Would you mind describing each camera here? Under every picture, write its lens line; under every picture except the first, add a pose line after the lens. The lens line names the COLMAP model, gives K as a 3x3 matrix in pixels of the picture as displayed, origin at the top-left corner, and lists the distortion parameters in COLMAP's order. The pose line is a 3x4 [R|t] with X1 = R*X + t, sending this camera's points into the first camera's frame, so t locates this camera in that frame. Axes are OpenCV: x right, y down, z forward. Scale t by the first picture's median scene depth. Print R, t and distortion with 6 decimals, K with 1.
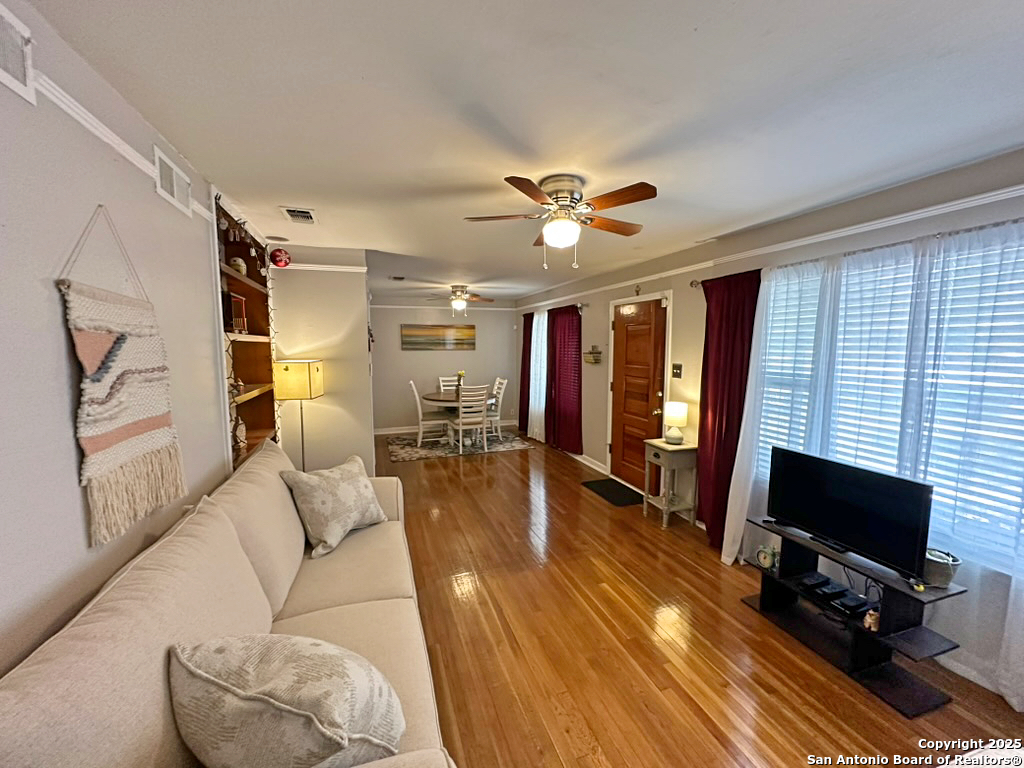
lens RADIAL K [[409.5, 0, 512.0], [0, 409.5, 384.0], [0, 0, 1]] dist [-0.001472, 0.000126]
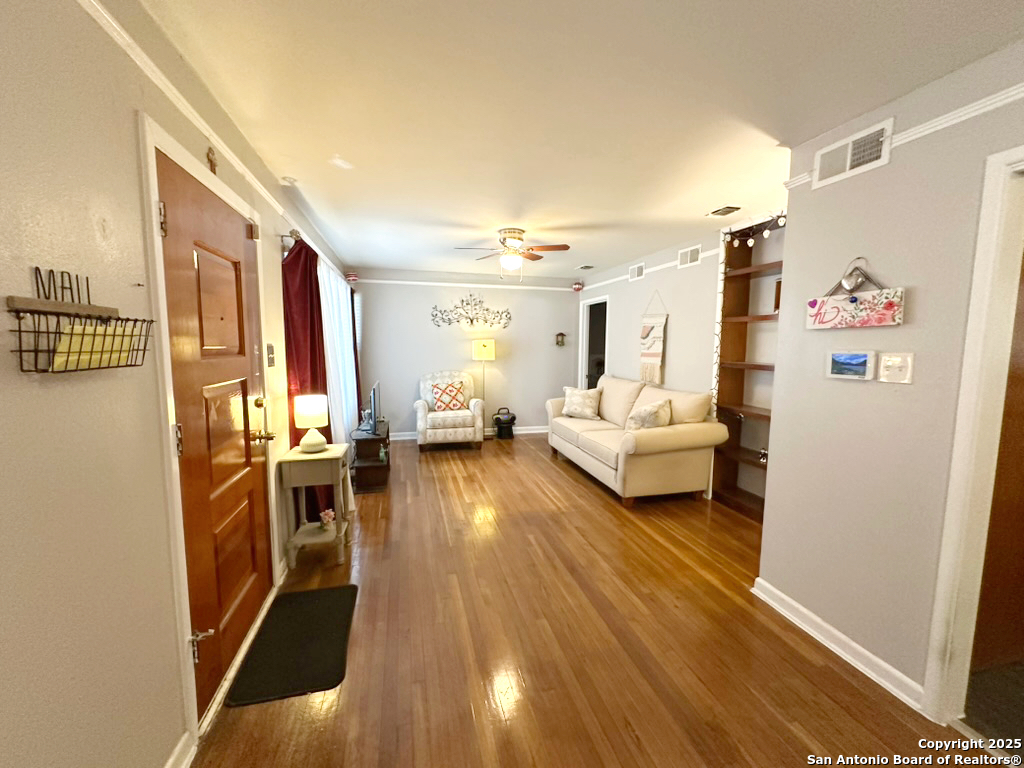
lens RADIAL K [[409.5, 0, 512.0], [0, 409.5, 384.0], [0, 0, 1]] dist [-0.001472, 0.000126]
pose [[-0.997372, -0.014190, 0.071053, -0.006713], [-0.000072, 0.980828, 0.194873, -0.102567], [-0.072456, 0.194356, -0.978251, 1.467851]]
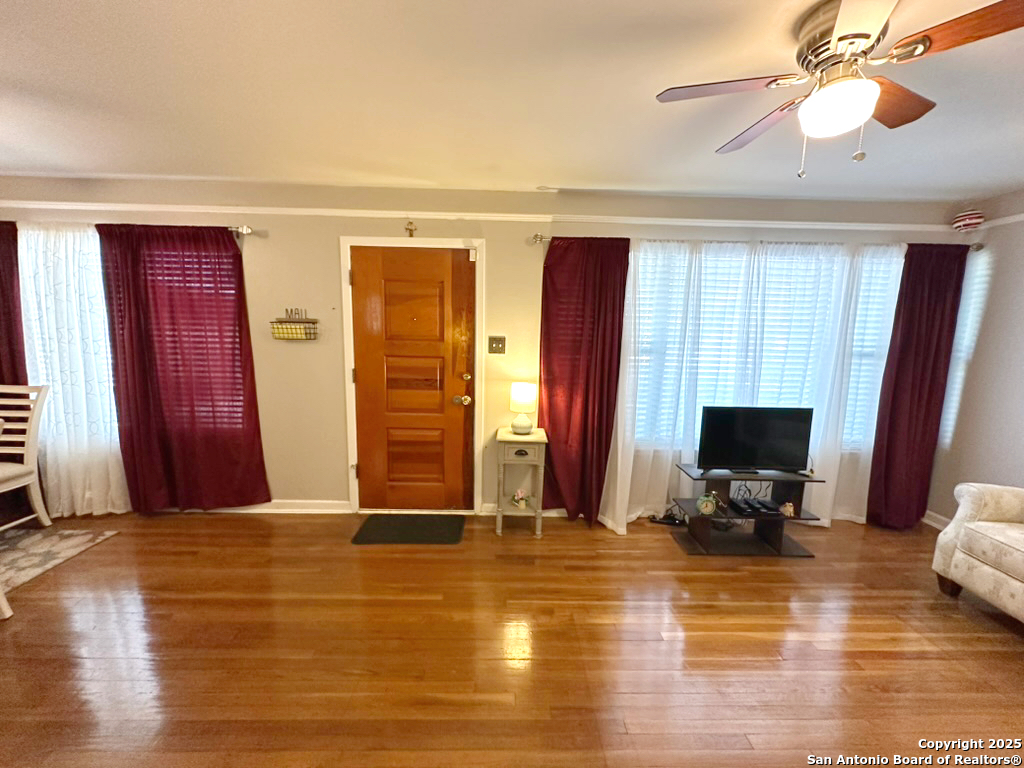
lens RADIAL K [[409.5, 0, 512.0], [0, 409.5, 384.0], [0, 0, 1]] dist [-0.001472, 0.000126]
pose [[0.312041, -0.126925, 0.941552, -0.326982], [0.070318, 0.991403, 0.110341, -0.039402], [-0.947463, 0.031777, 0.318284, 0.663530]]
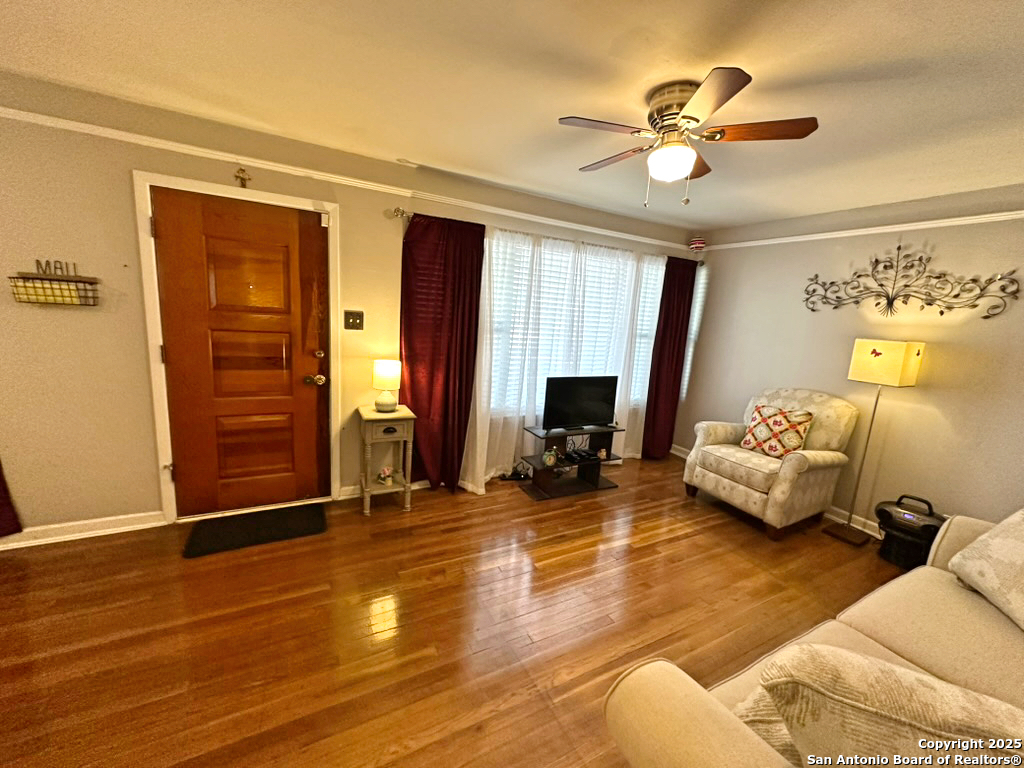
lens RADIAL K [[409.5, 0, 512.0], [0, 409.5, 384.0], [0, 0, 1]] dist [-0.001472, 0.000126]
pose [[-0.158339, -0.187129, 0.969490, -0.372373], [0.025003, 0.980802, 0.193396, -0.051443], [-0.987068, 0.054862, -0.150621, 0.767720]]
